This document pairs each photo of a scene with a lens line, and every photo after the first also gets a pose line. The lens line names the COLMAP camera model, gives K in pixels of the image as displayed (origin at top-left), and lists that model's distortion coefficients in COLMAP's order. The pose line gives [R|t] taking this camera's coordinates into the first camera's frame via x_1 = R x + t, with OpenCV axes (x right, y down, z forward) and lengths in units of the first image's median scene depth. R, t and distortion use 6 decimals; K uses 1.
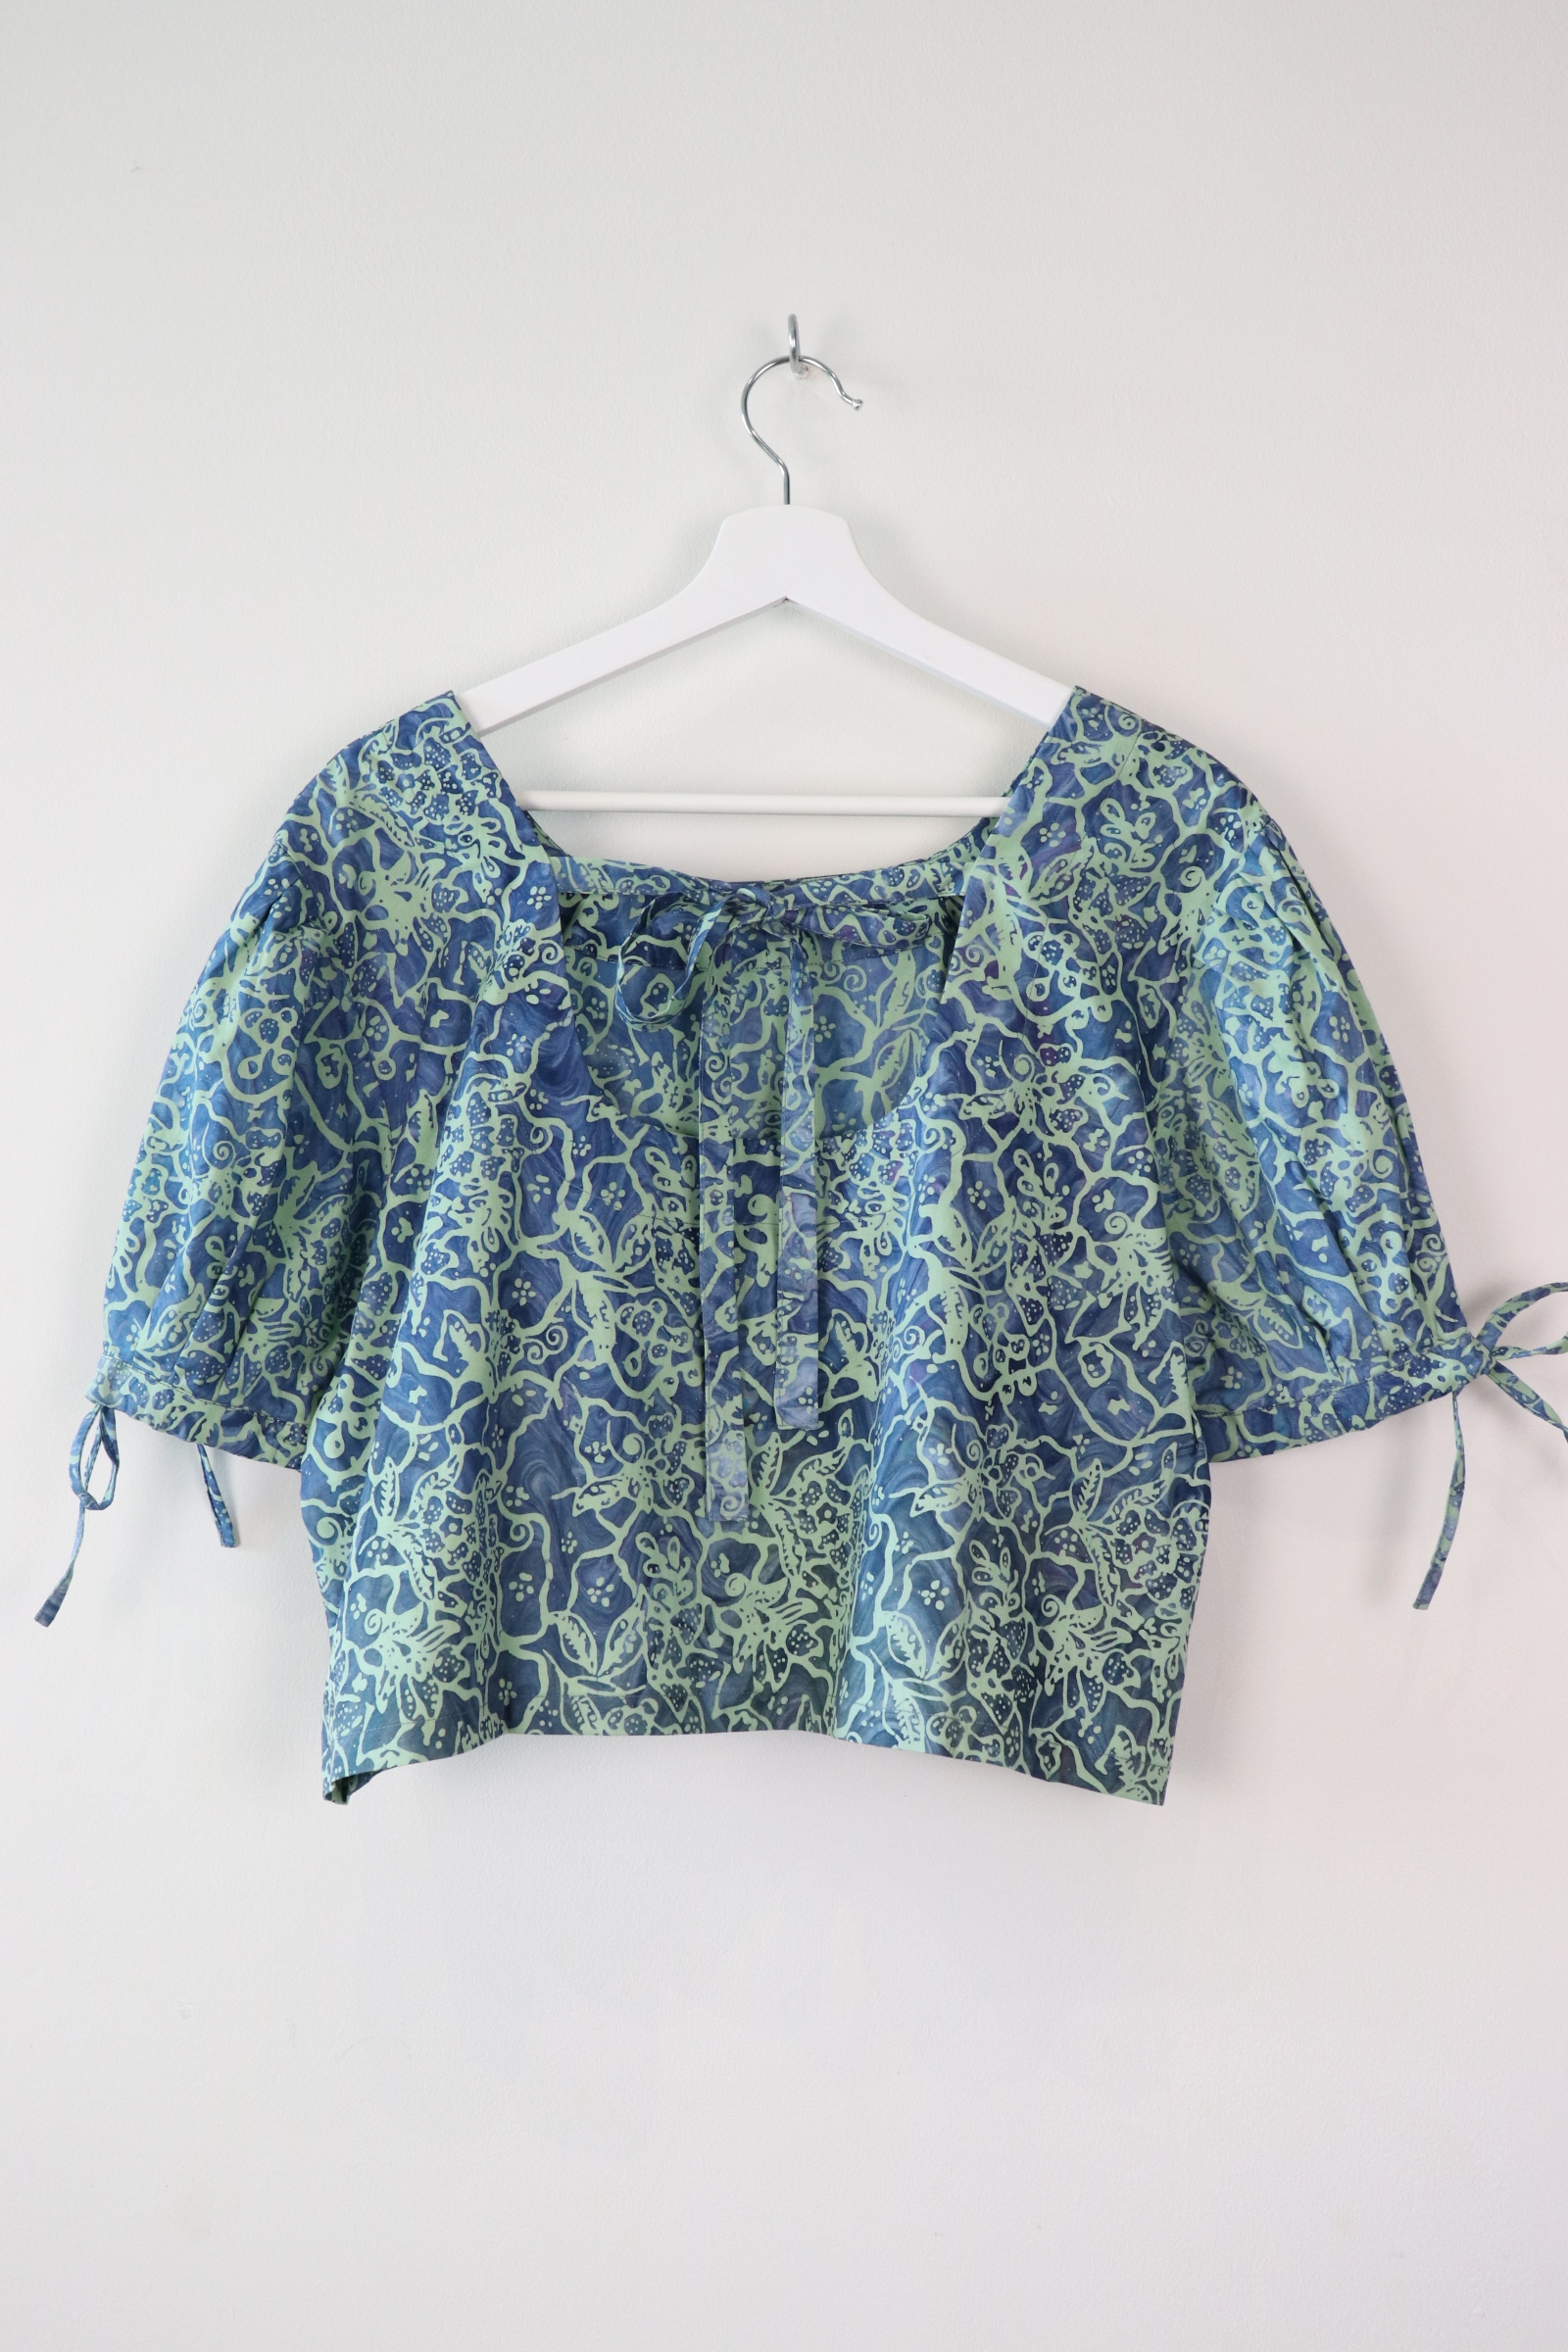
lens RADIAL K [[2570.1, 0, 783.9], [0, 2570.1, 1170.9], [0, 0, 1]] dist [-0.069681, 0.000000]
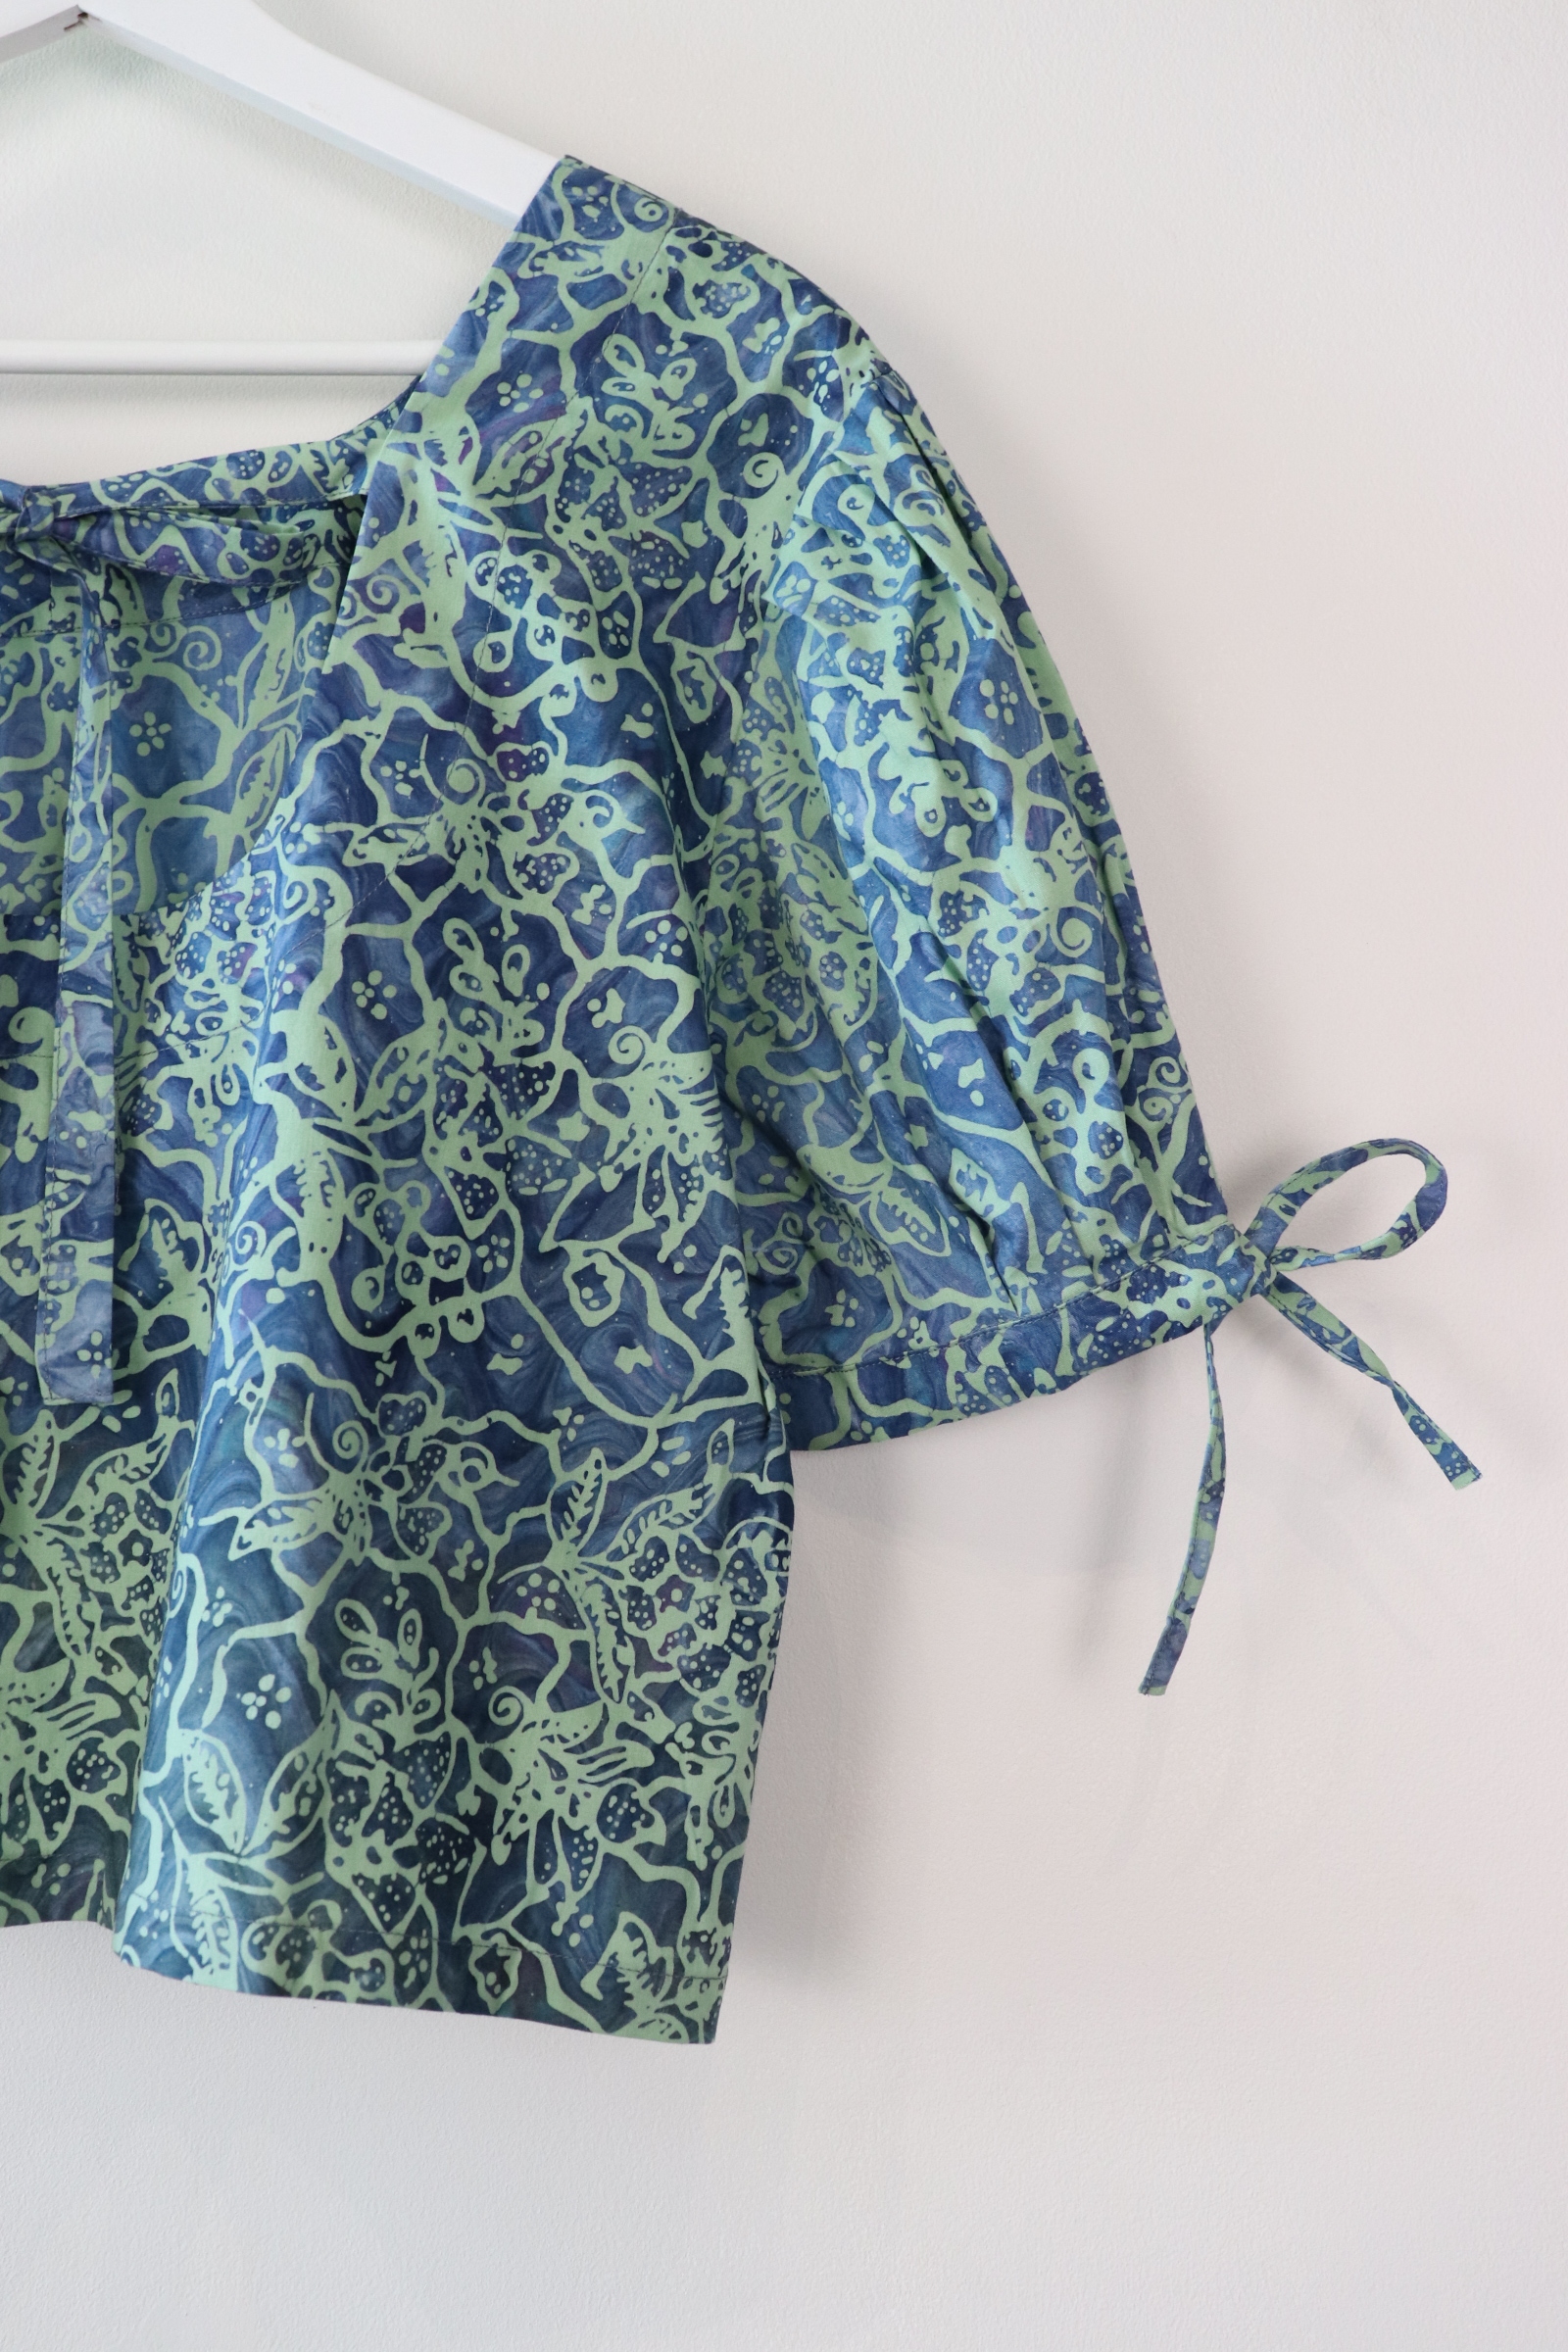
lens RADIAL K [[2429.9, 0, 786.2], [0, 2429.9, 1173.2], [0, 0, 1]] dist [-0.073239, 0.000000]
pose [[0.999117, -0.013040, 0.039946, 0.143543], [0.012543, 0.999841, 0.012668, 0.042991], [-0.040104, -0.012156, 0.999122, 0.446562]]
